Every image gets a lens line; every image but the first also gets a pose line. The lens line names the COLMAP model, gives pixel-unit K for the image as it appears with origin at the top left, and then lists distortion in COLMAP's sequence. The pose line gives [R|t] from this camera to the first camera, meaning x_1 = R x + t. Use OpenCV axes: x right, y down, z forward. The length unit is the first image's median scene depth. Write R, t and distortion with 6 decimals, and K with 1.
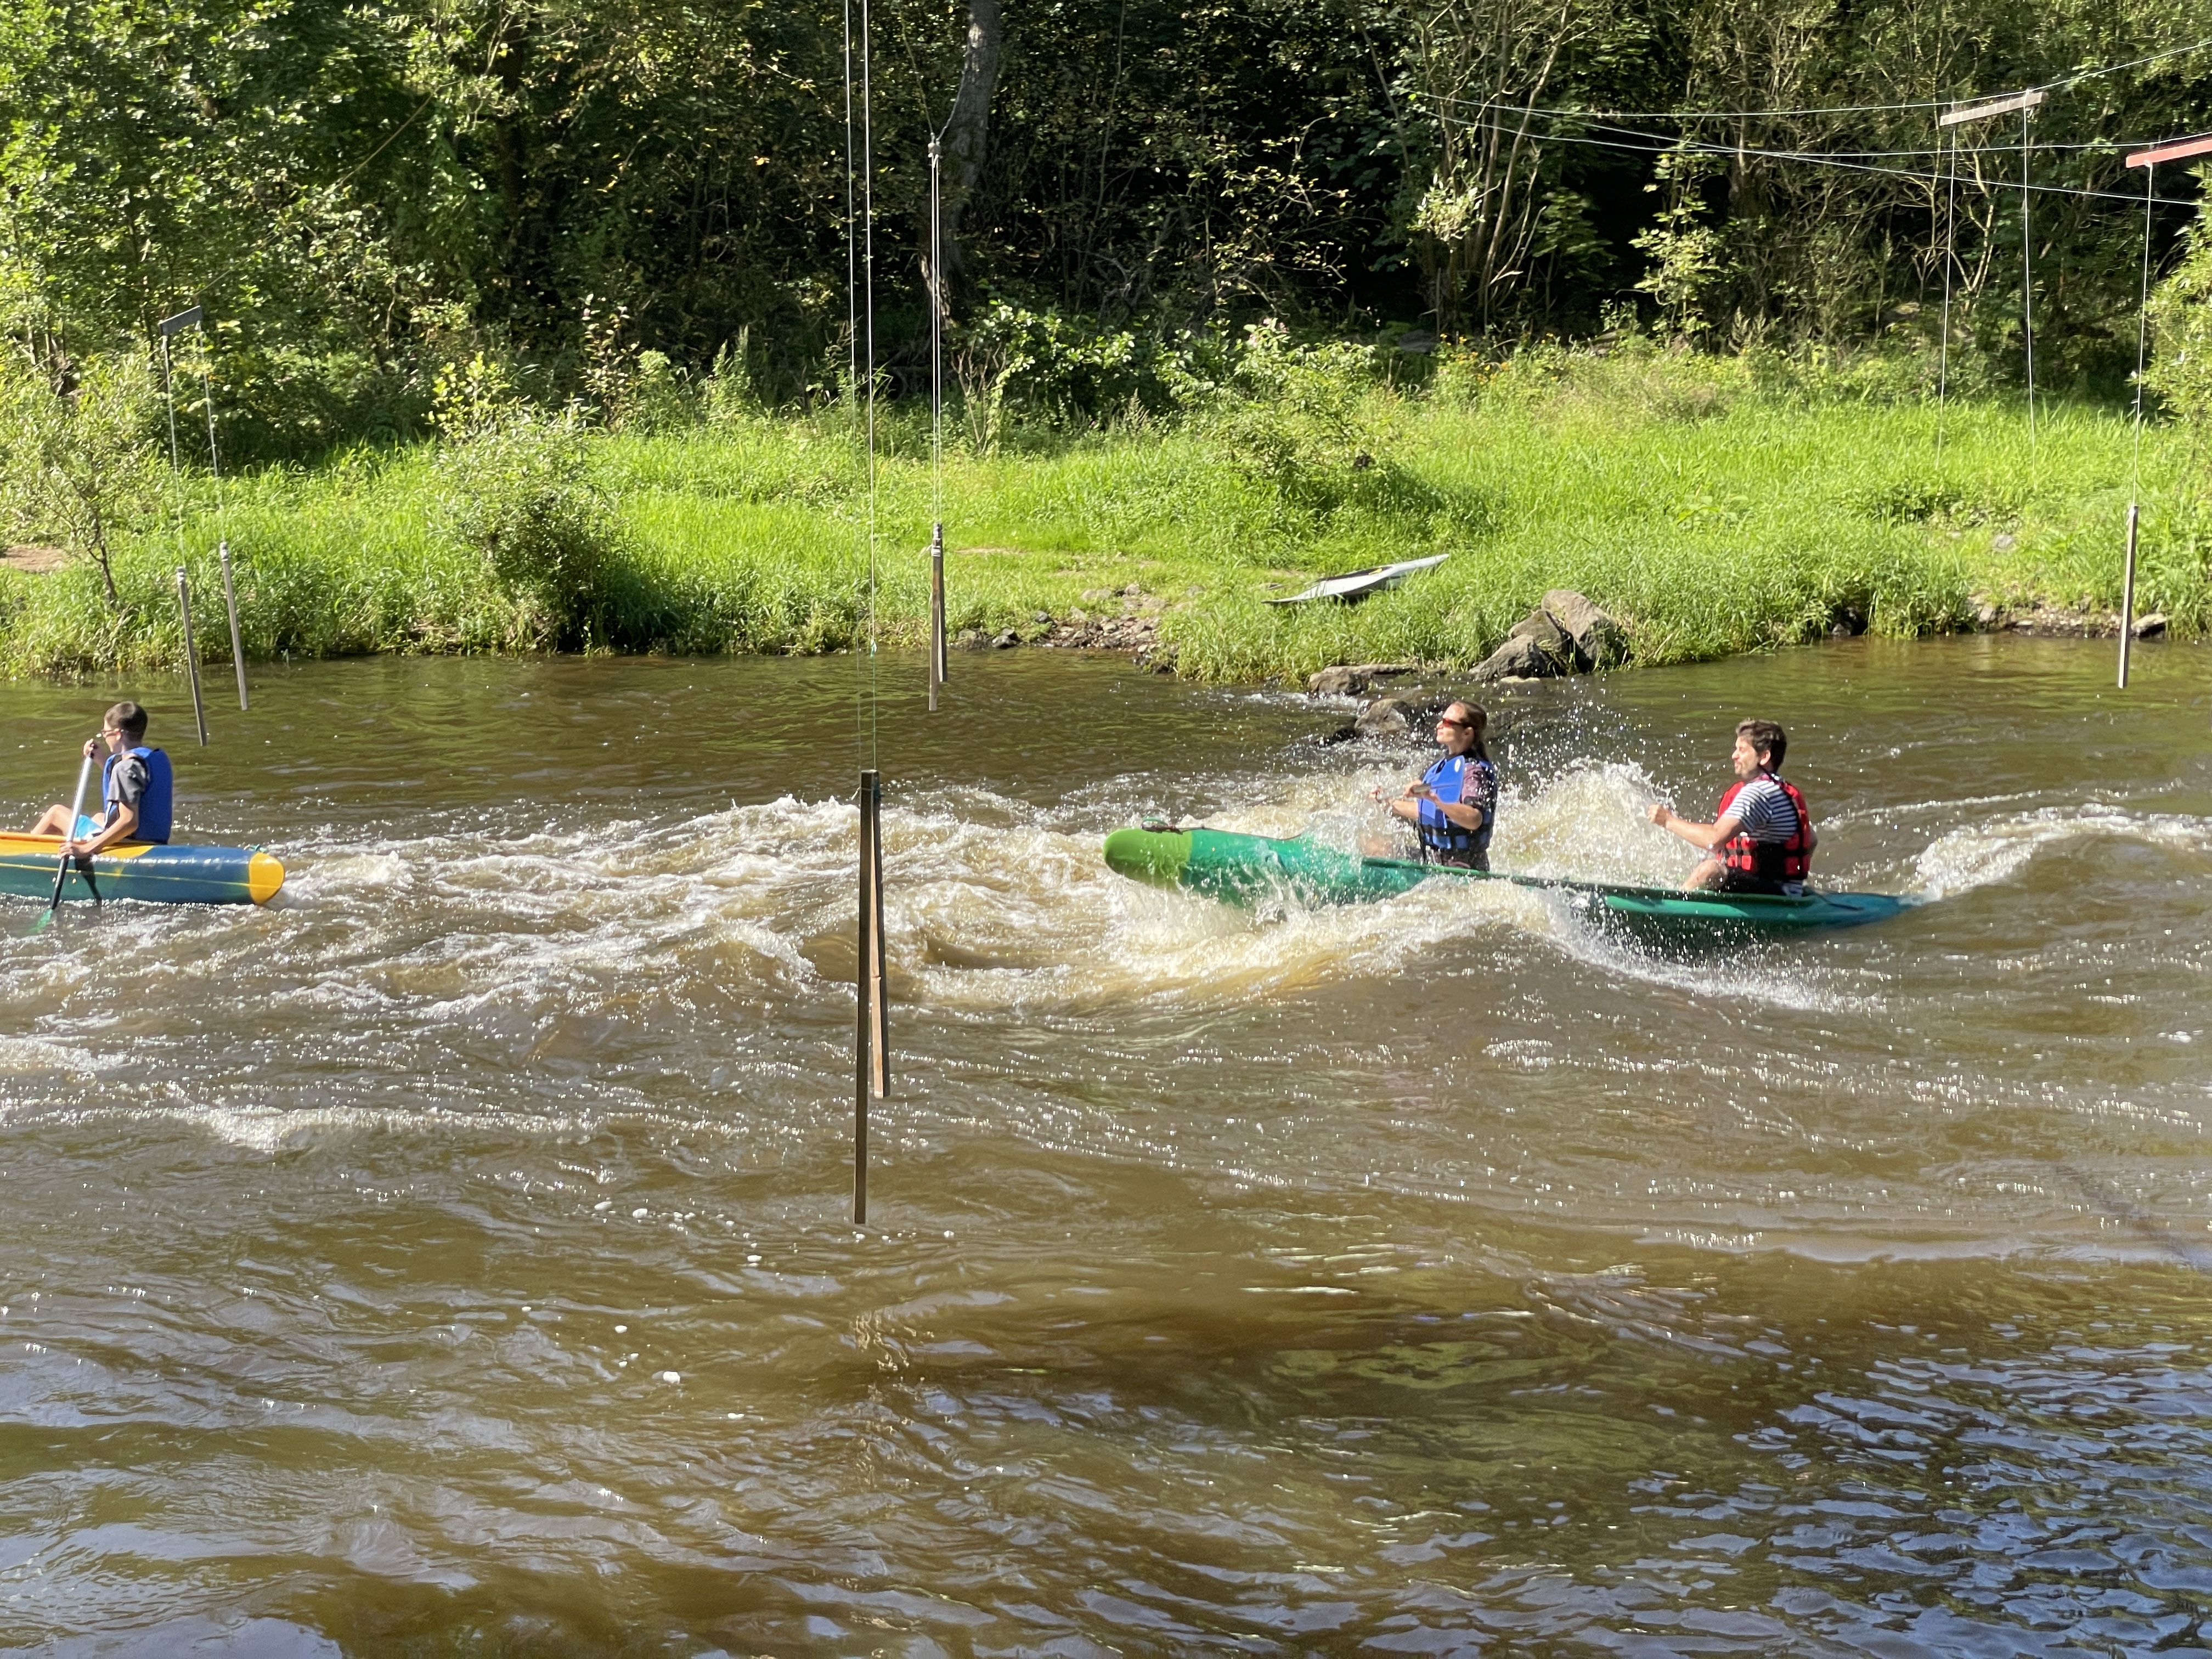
lens RADIAL K [[3352.4, 0, 1150.7], [0, 3352.4, 648.1], [0, 0, 1]] dist [0.110785, -0.000133]
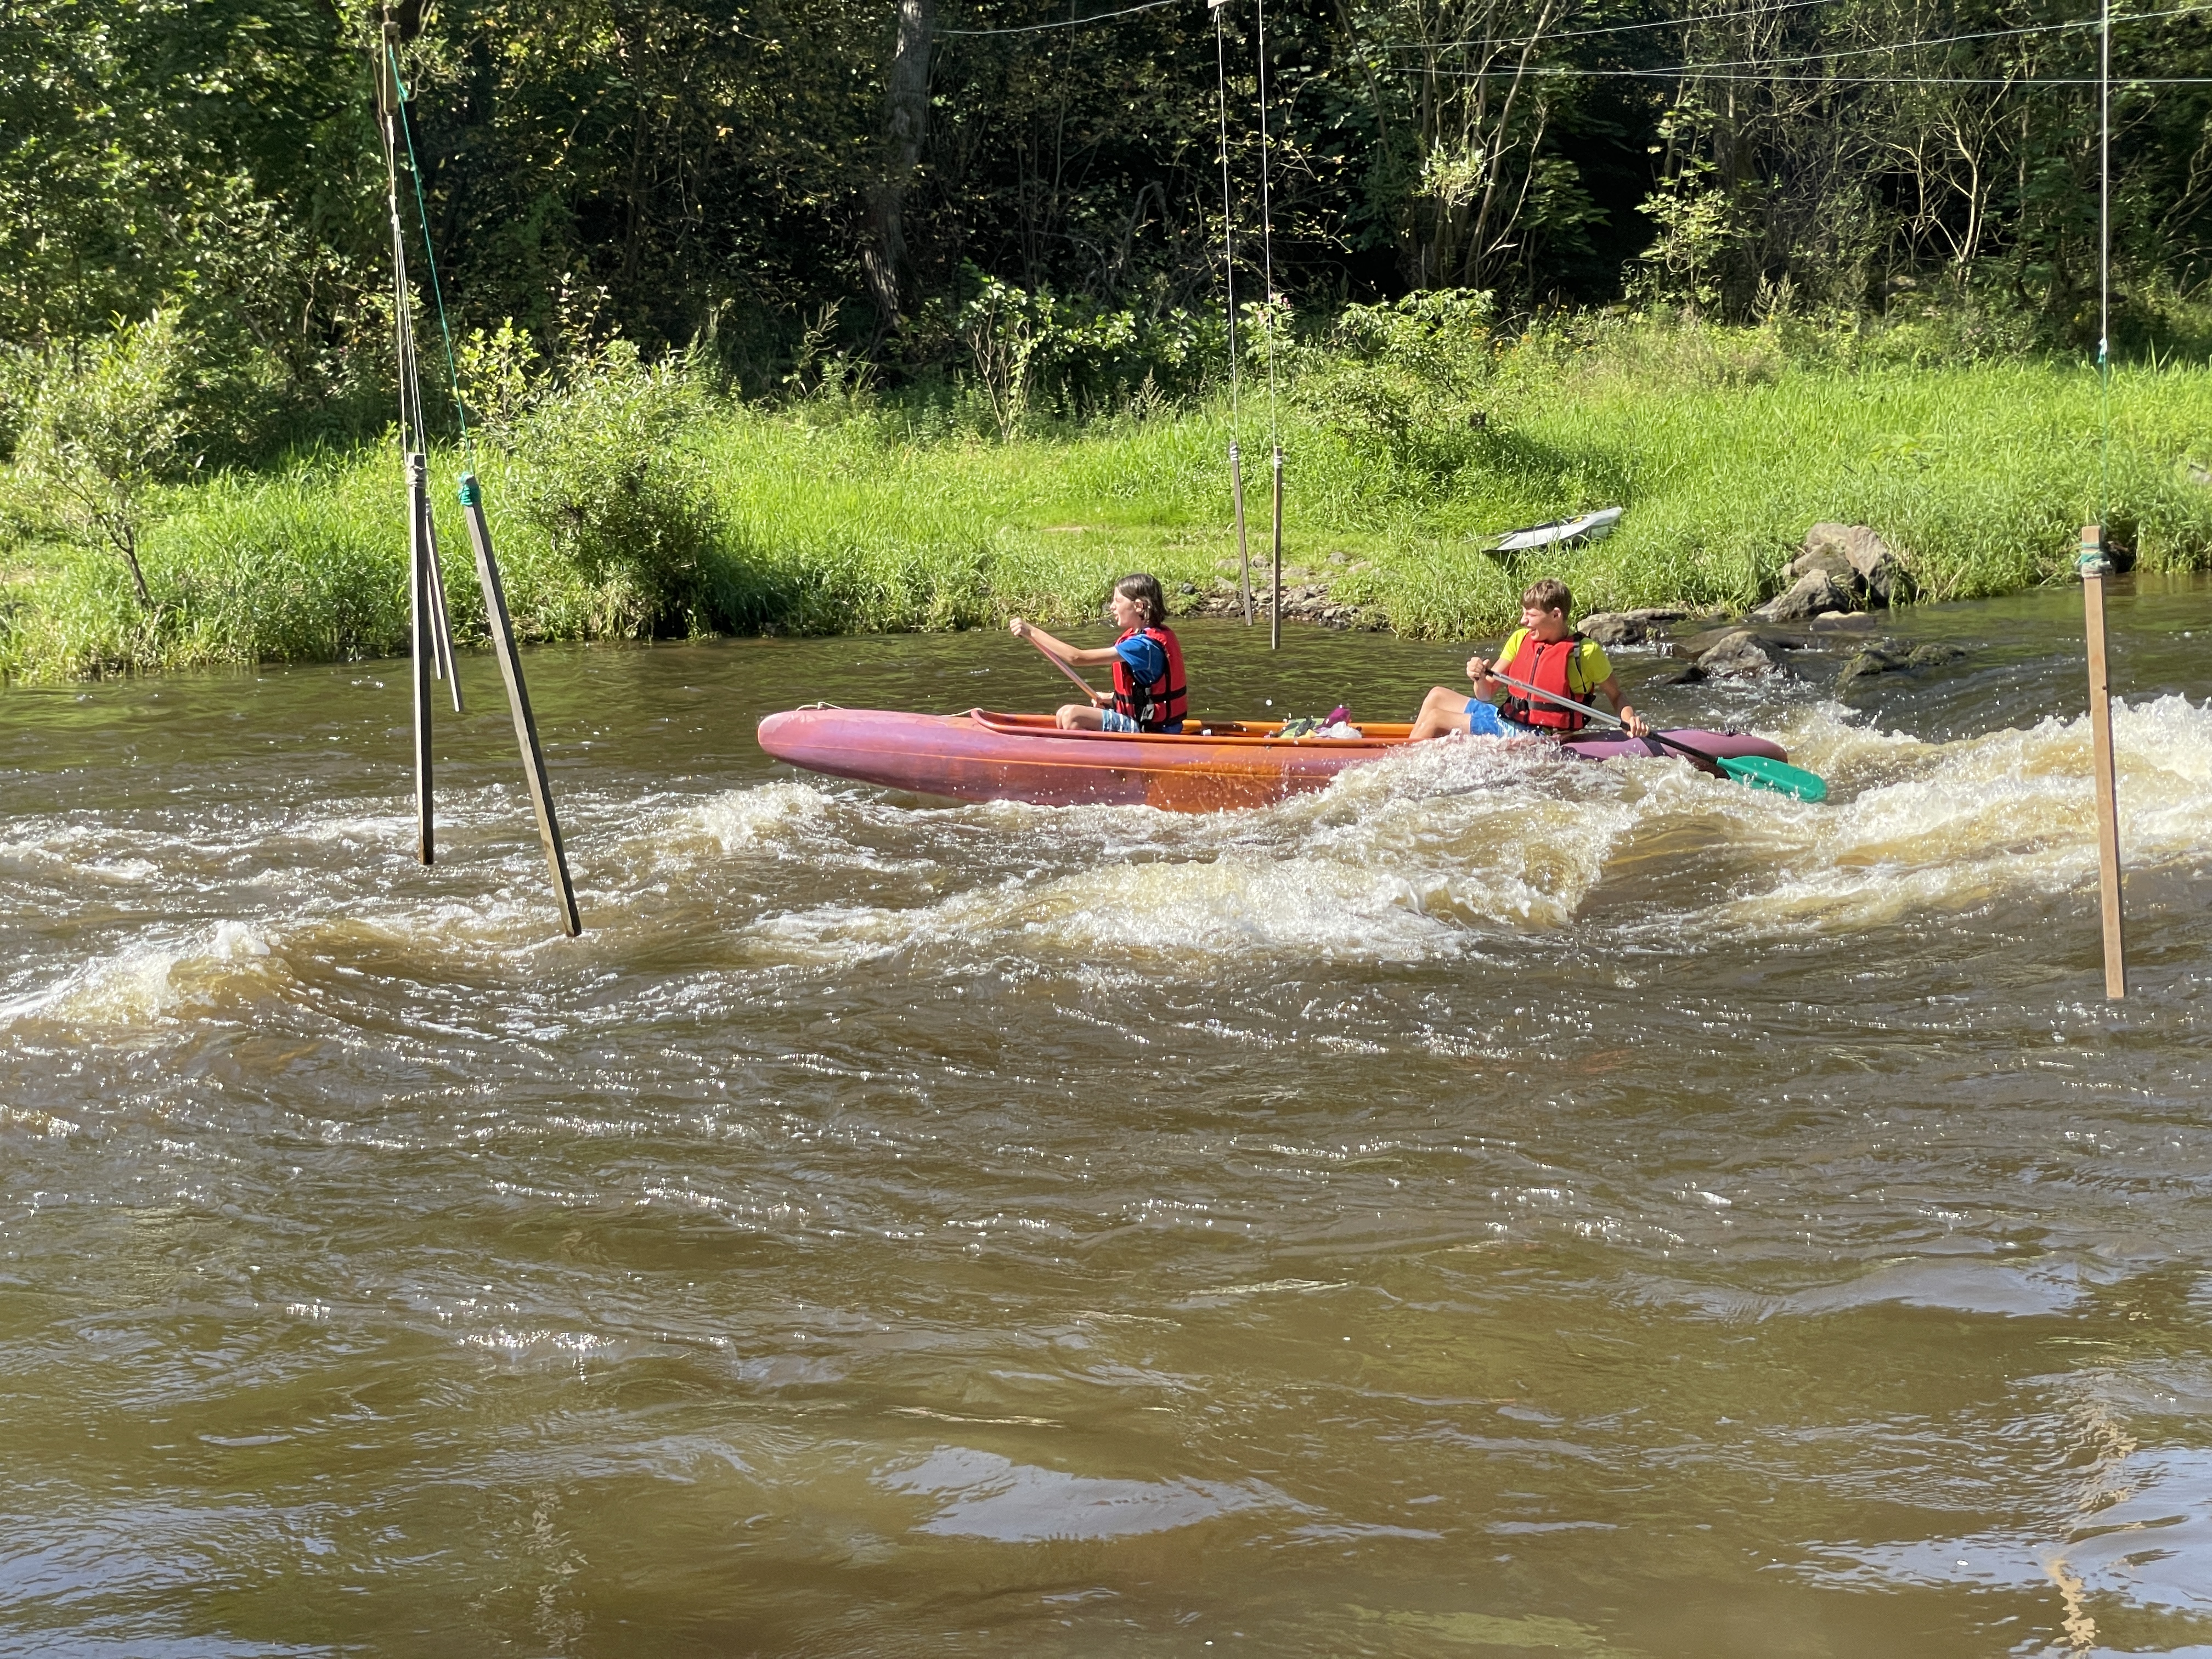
lens RADIAL K [[3322.0, 0, 1085.2], [0, 3322.0, 765.8], [0, 0, 1]] dist [0.181345, -0.558859]
pose [[0.996441, -0.034612, 0.076864, -0.093881], [0.033686, 0.999344, 0.013309, 0.018396], [-0.077275, -0.010672, 0.996953, 0.086015]]
